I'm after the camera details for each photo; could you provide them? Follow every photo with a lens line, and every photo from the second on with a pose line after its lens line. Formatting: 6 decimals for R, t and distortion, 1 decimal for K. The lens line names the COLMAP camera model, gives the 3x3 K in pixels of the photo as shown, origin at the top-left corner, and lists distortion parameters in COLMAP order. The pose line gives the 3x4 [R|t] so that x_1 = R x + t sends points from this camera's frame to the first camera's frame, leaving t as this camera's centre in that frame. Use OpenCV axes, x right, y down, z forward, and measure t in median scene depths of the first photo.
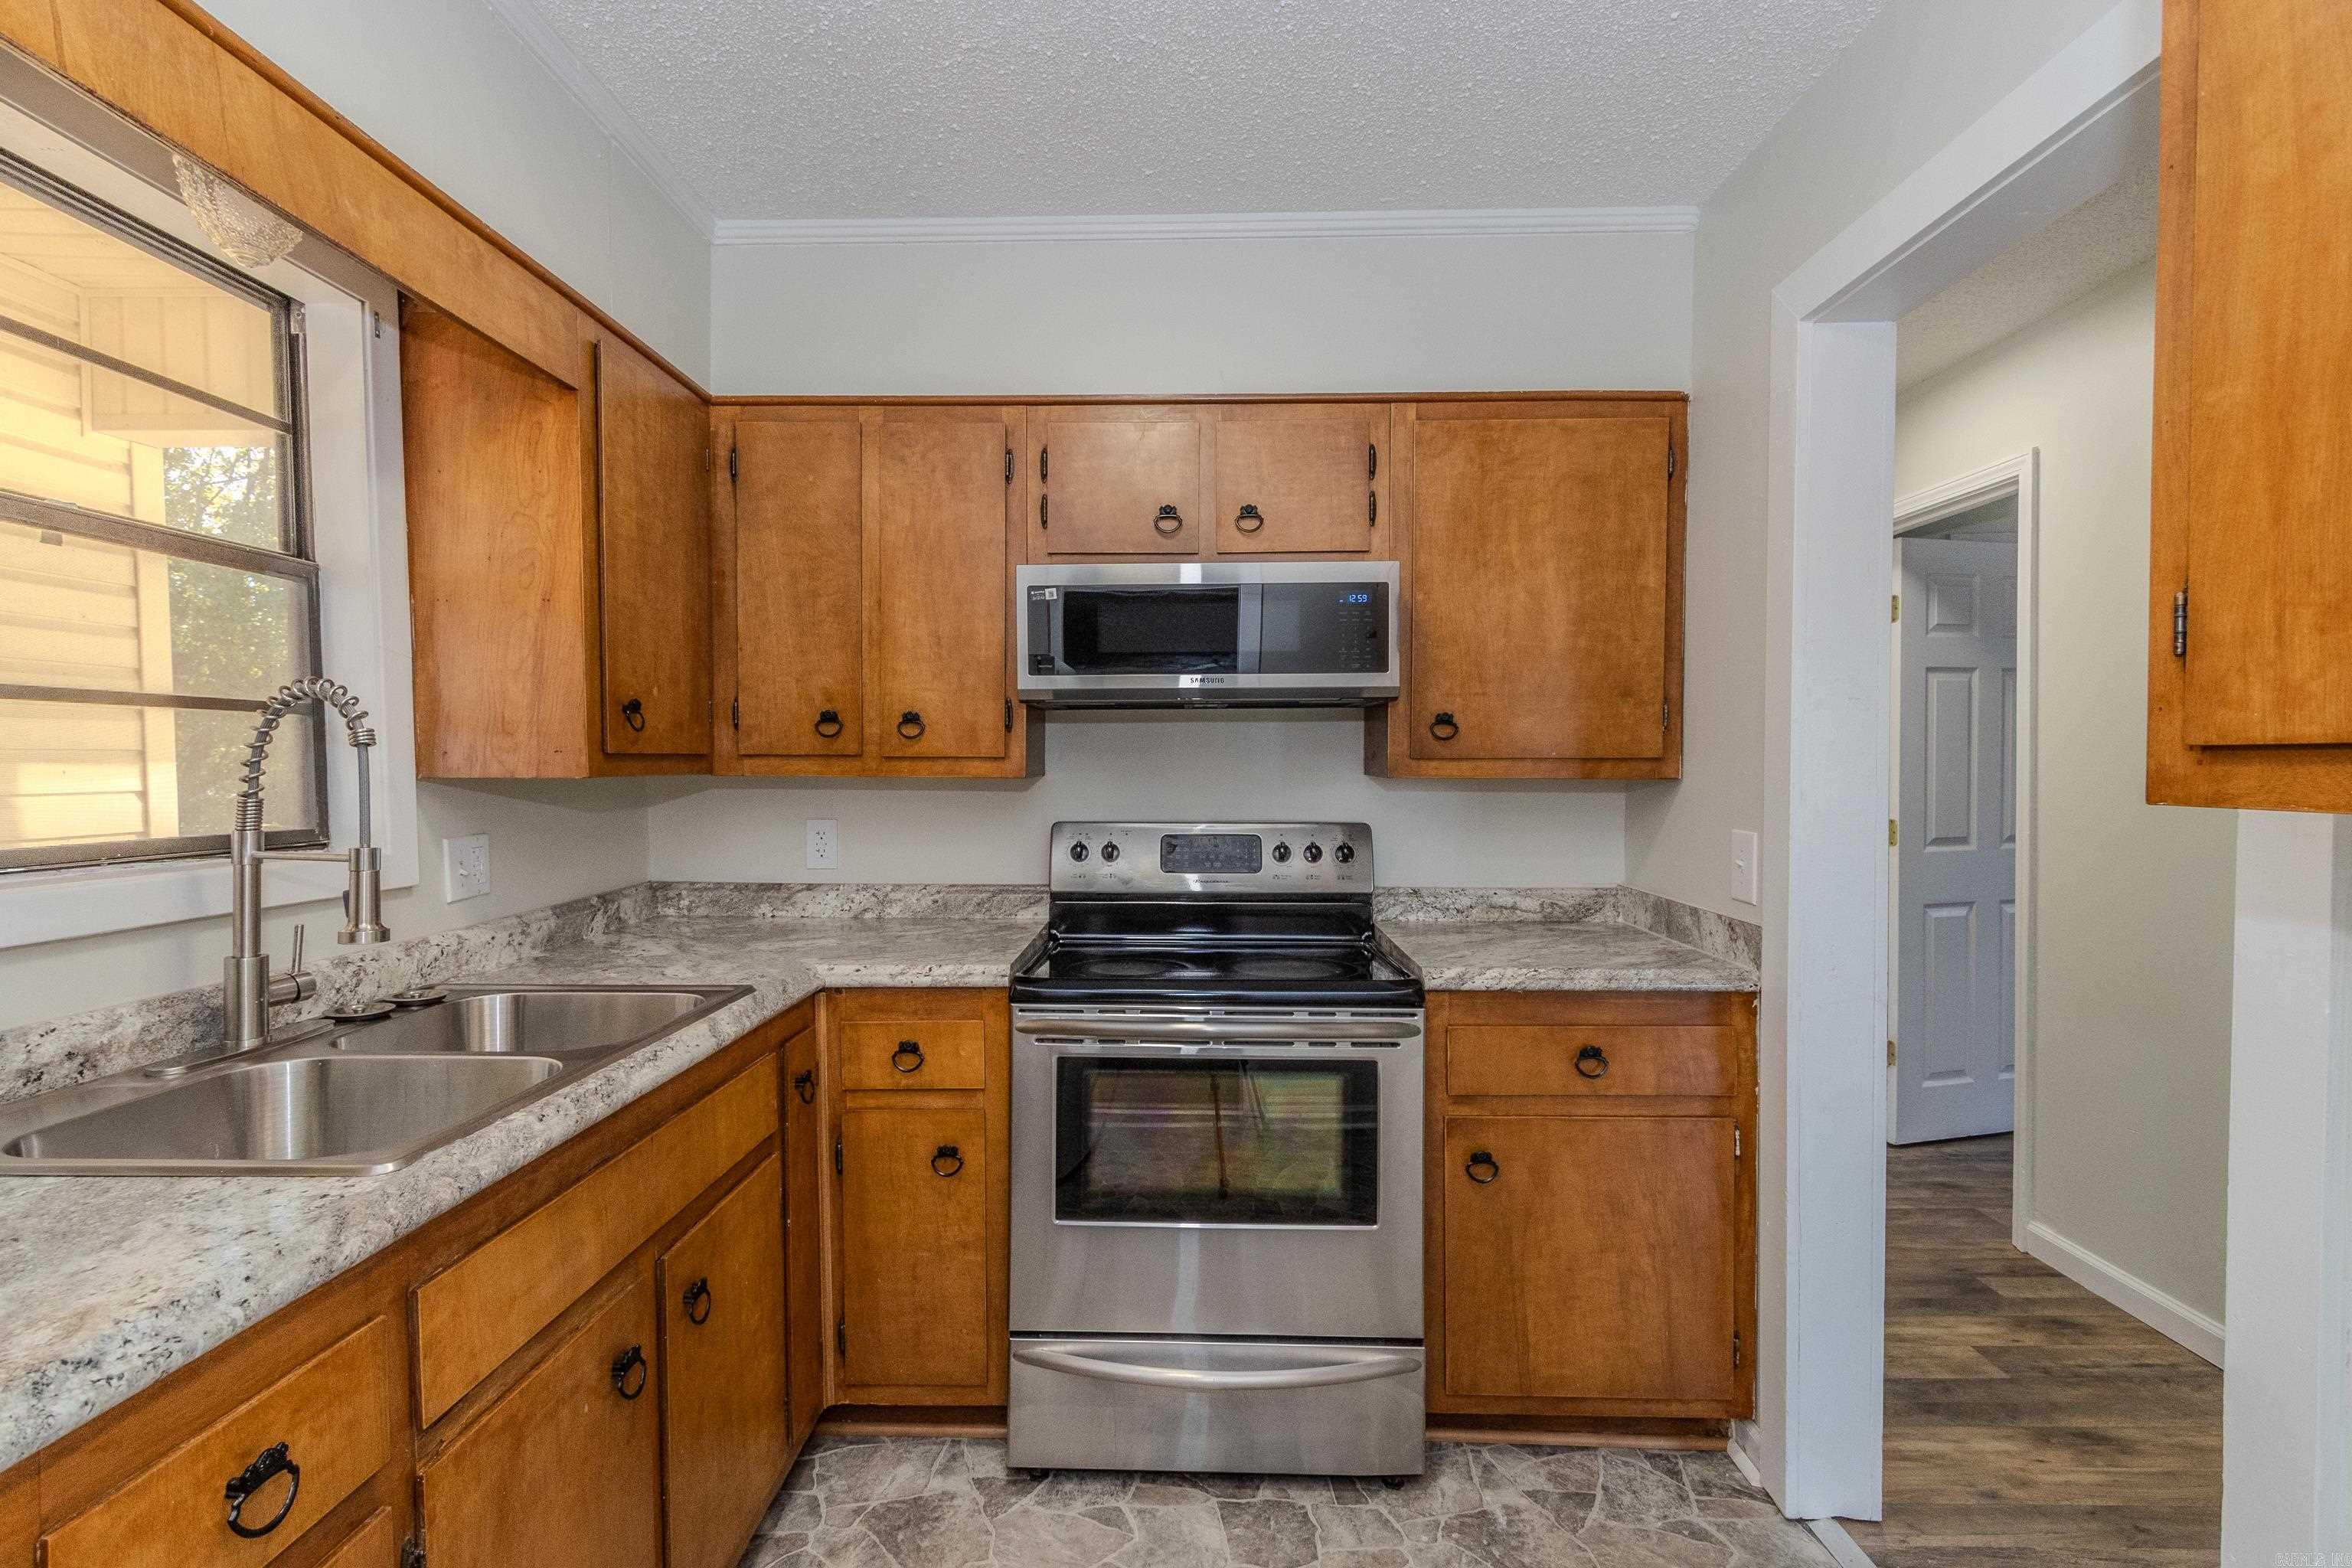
lens RADIAL K [[1086.0, 0, 1166.9], [0, 1086.0, 789.9], [0, 0, 1]] dist [0.008146, -0.000787]
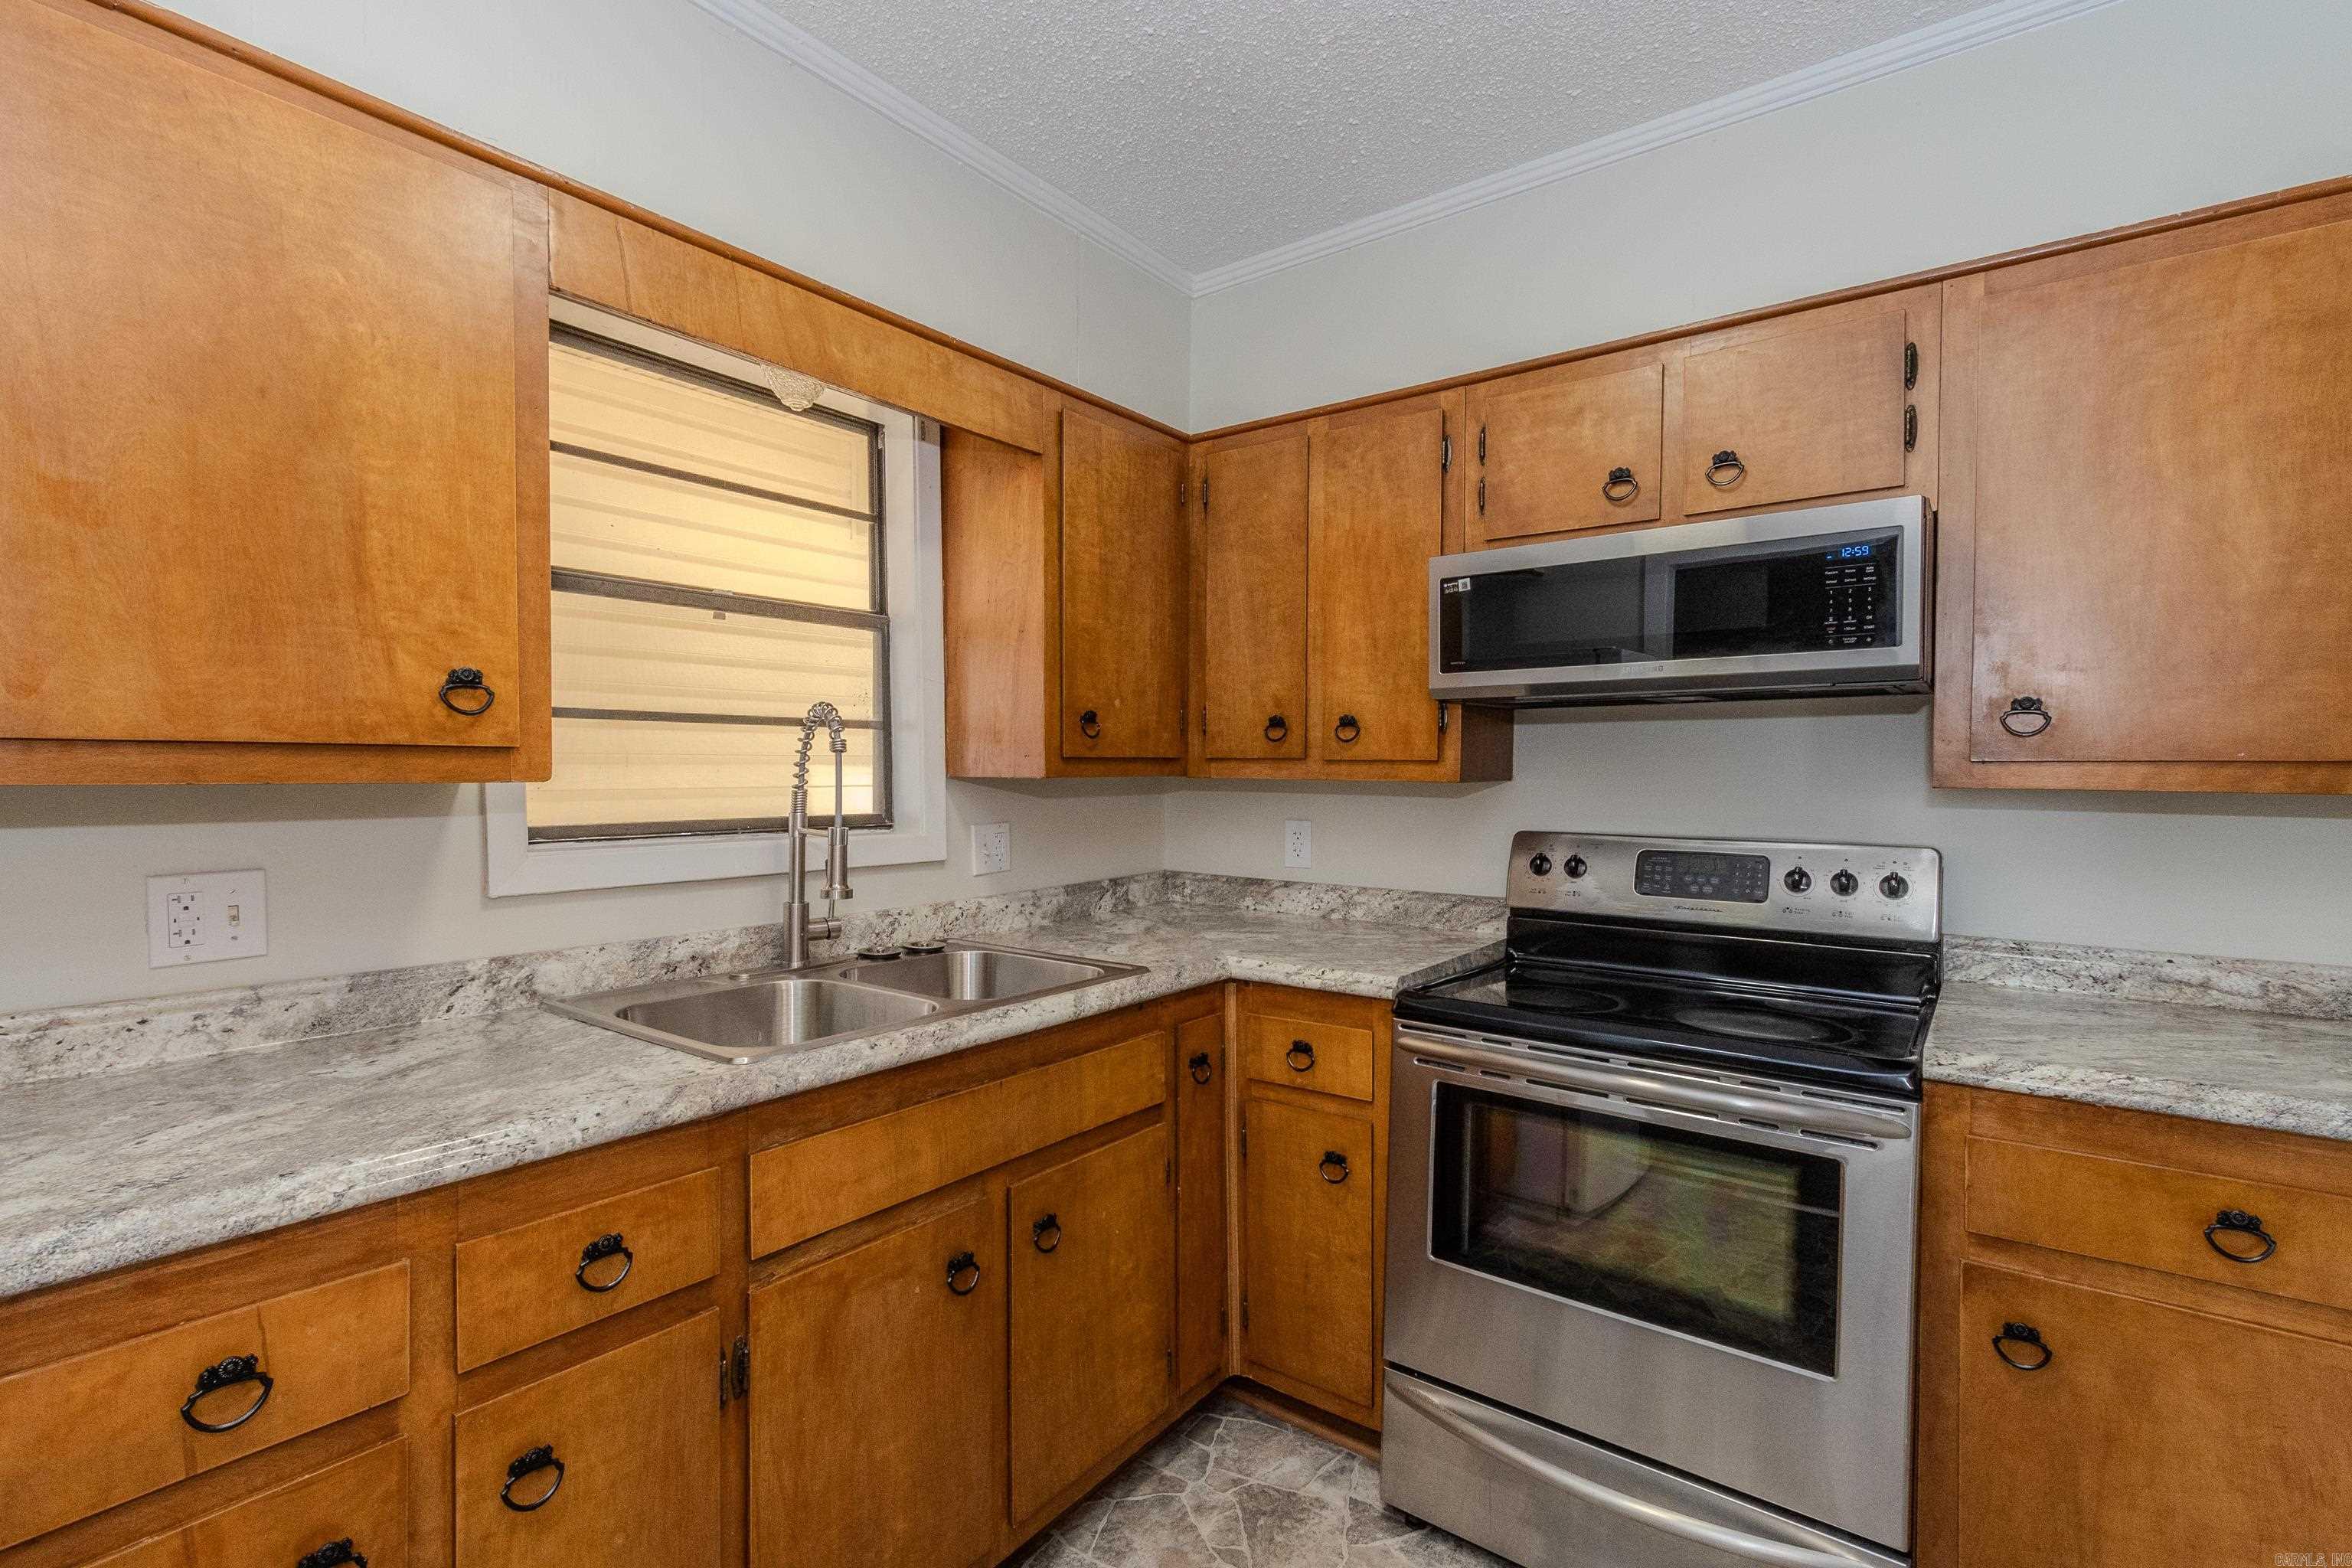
lens RADIAL K [[1086.0, 0, 1162.8], [0, 1086.0, 791.8], [0, 0, 1]] dist [0.008146, -0.000787]
pose [[0.809129, 0.016433, -0.587401, 0.250395], [-0.018009, 0.999833, 0.003164, -0.001696], [0.587355, 0.008019, 0.809290, 0.104019]]
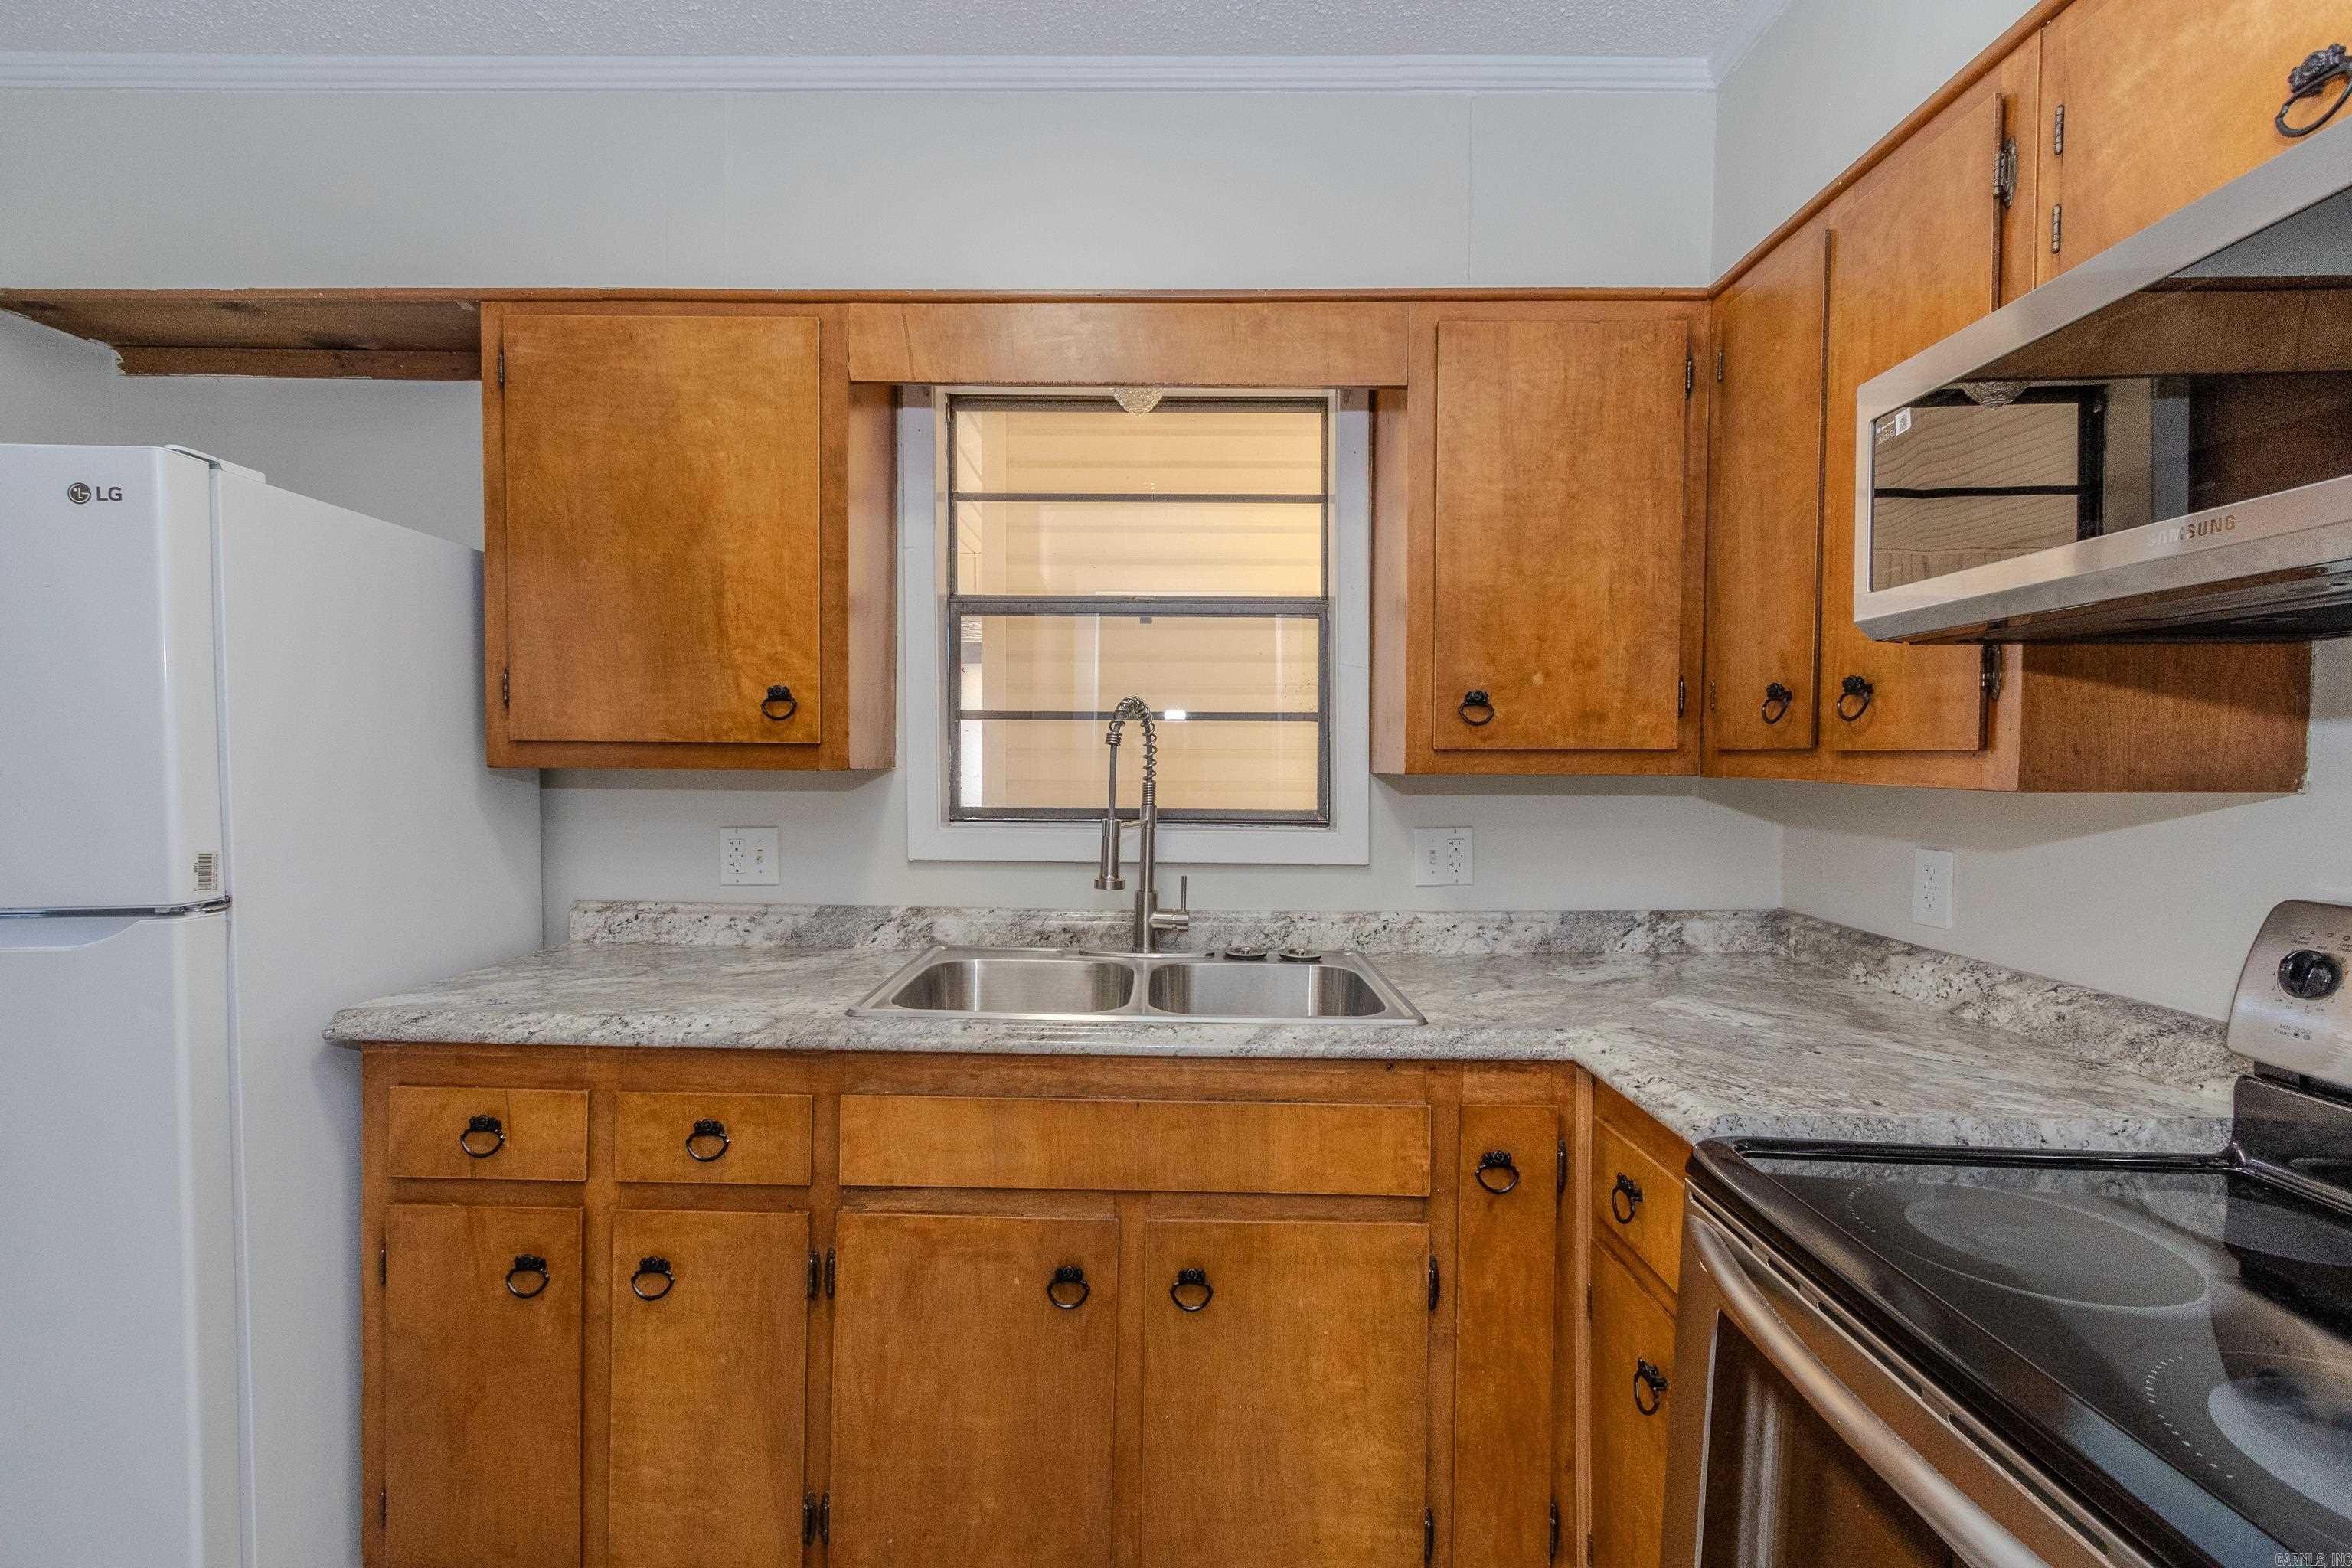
lens RADIAL K [[1086.0, 0, 1161.3], [0, 1086.0, 793.2], [0, 0, 1]] dist [0.008146, -0.000787]
pose [[0.013042, 0.032798, -0.999377, 0.423011], [-0.030344, 0.999015, 0.032391, -0.017449], [0.999454, 0.029902, 0.014024, 0.704199]]
